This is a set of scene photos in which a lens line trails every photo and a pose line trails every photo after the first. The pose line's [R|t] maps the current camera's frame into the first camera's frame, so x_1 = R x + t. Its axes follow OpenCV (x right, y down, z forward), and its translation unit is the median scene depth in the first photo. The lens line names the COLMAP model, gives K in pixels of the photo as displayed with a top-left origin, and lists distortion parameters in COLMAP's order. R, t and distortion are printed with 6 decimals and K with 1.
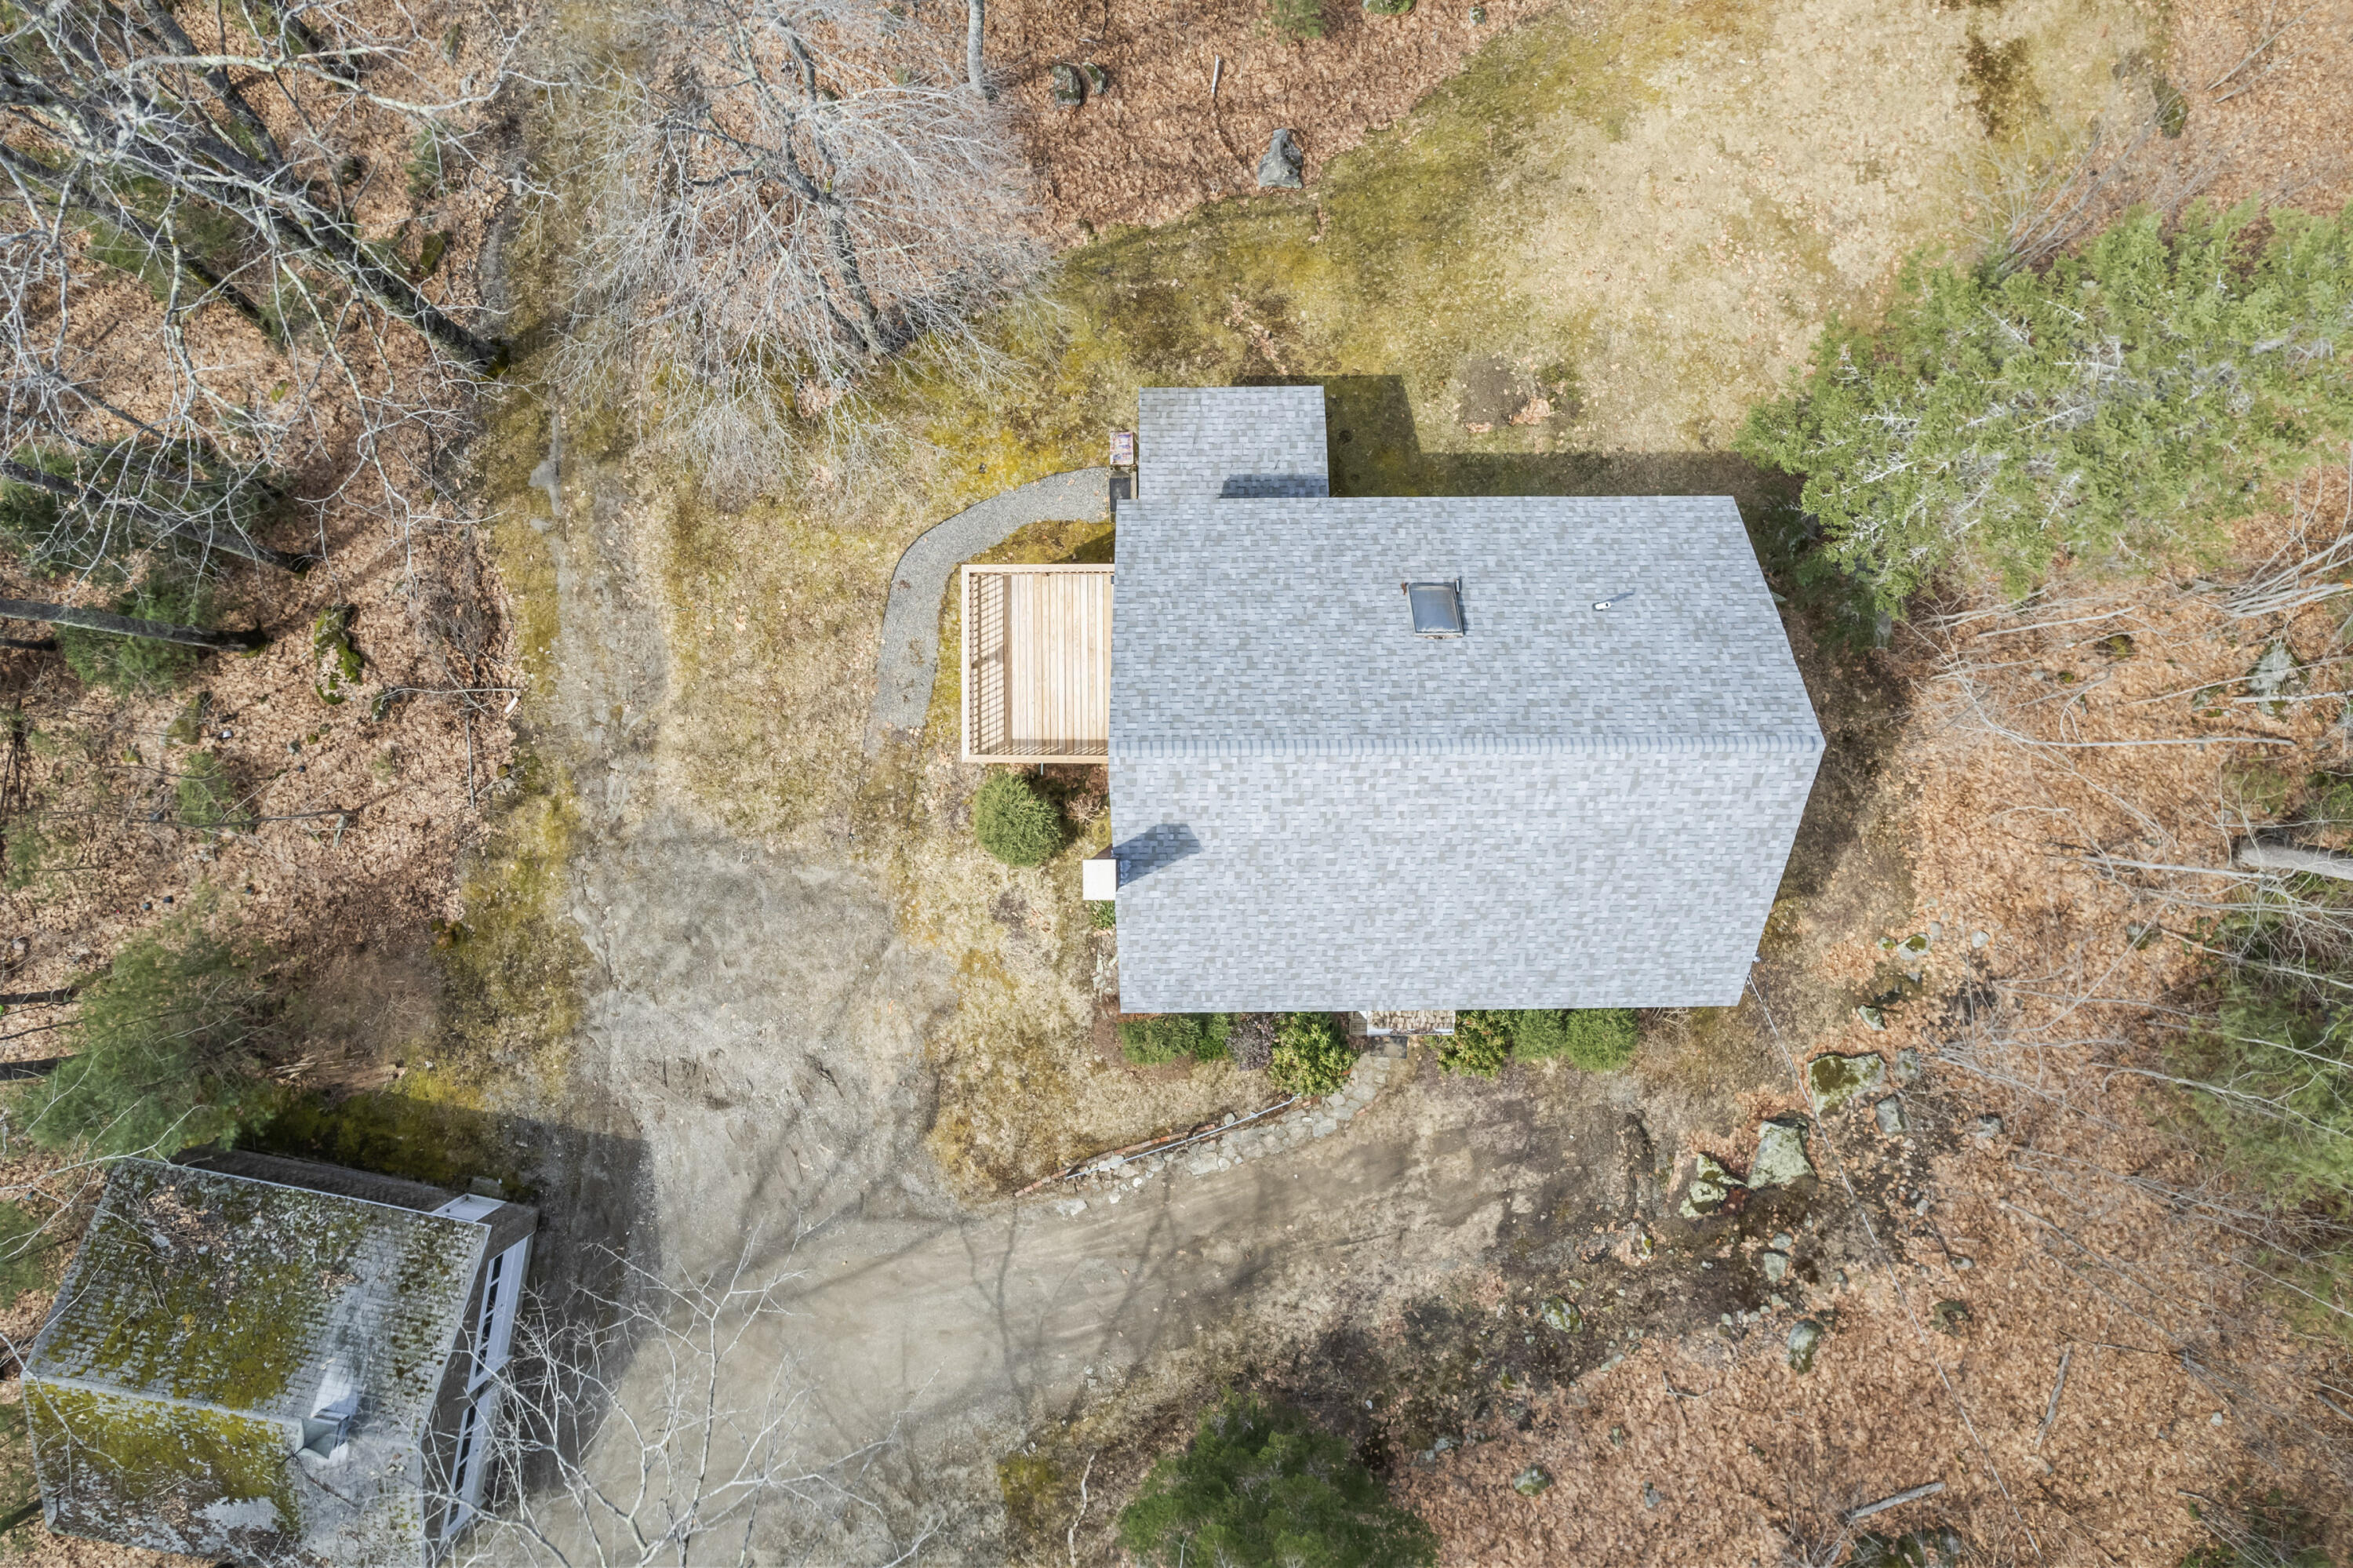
lens RADIAL K [[1533.5, 0, 1176.5], [0, 1533.5, 782.6], [0, 0, 1]] dist [-0.055840, 0.033798]
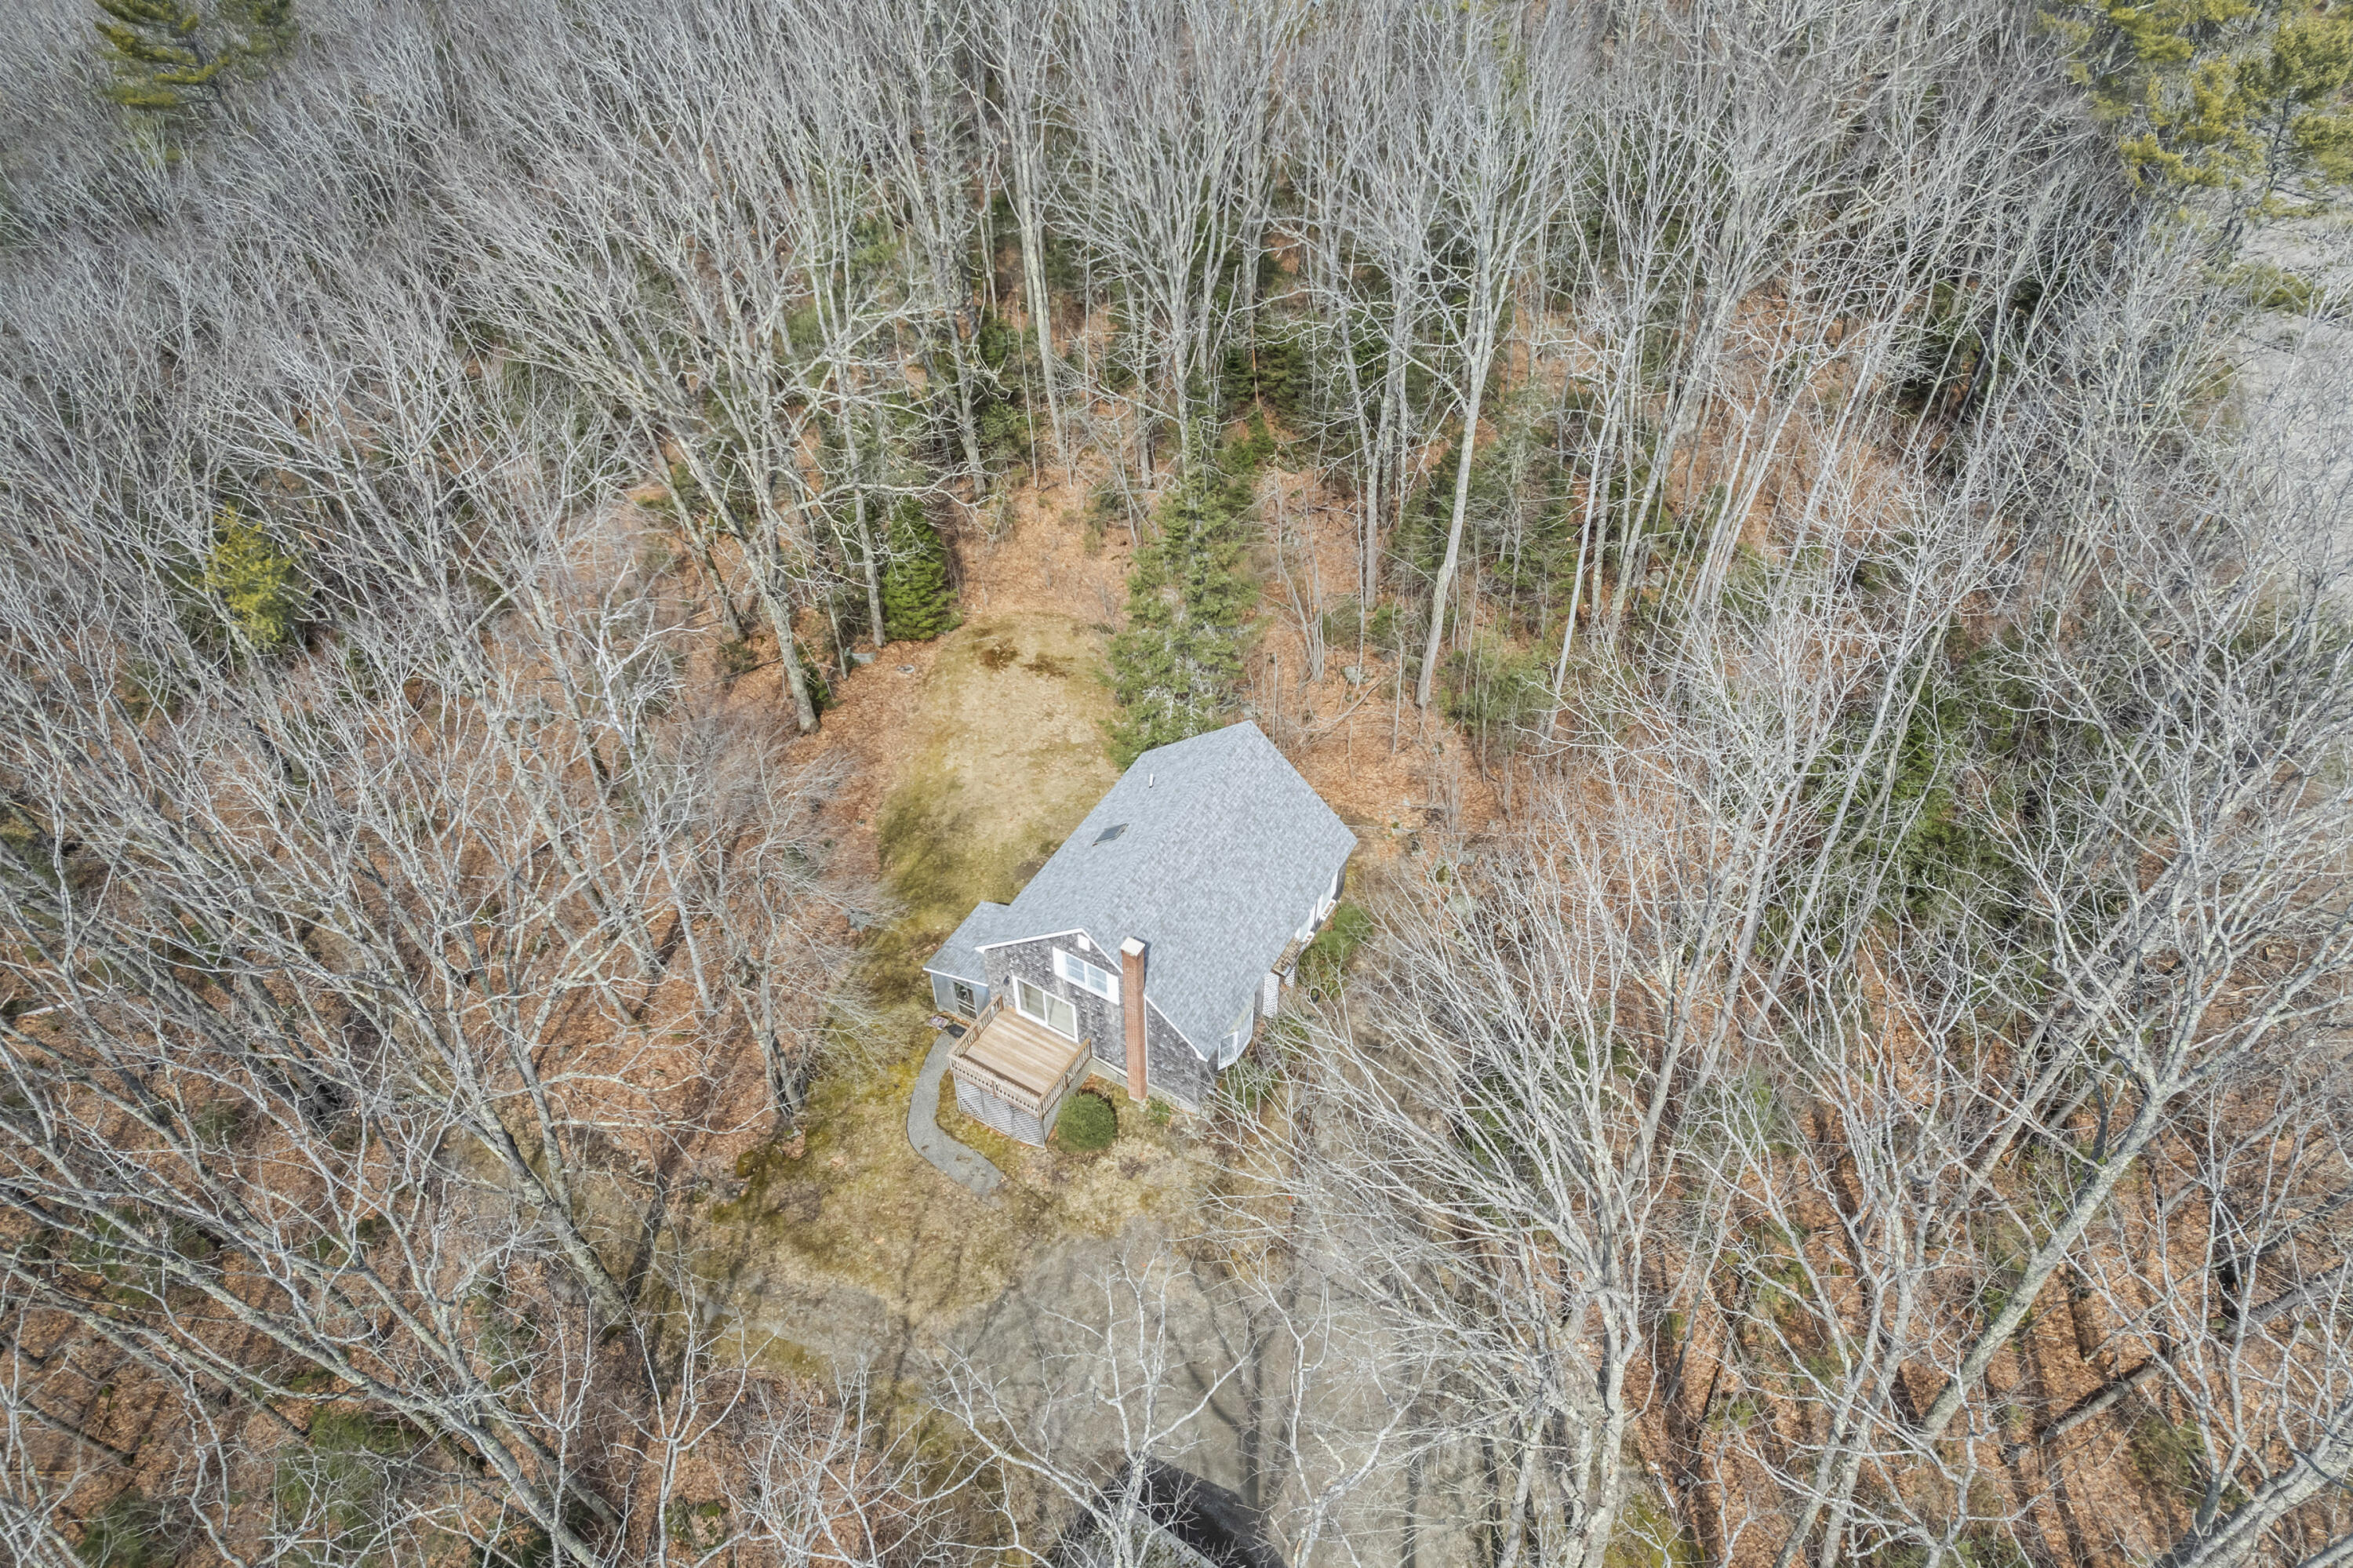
lens RADIAL K [[1533.5, 0, 1176.8], [0, 1533.5, 784.4], [0, 0, 1]] dist [-0.055840, 0.033798]
pose [[0.475001, -0.878189, 0.056192, 0.165225], [0.875167, 0.478109, 0.074121, -0.175512], [-0.091958, 0.013970, 0.995665, -0.525571]]
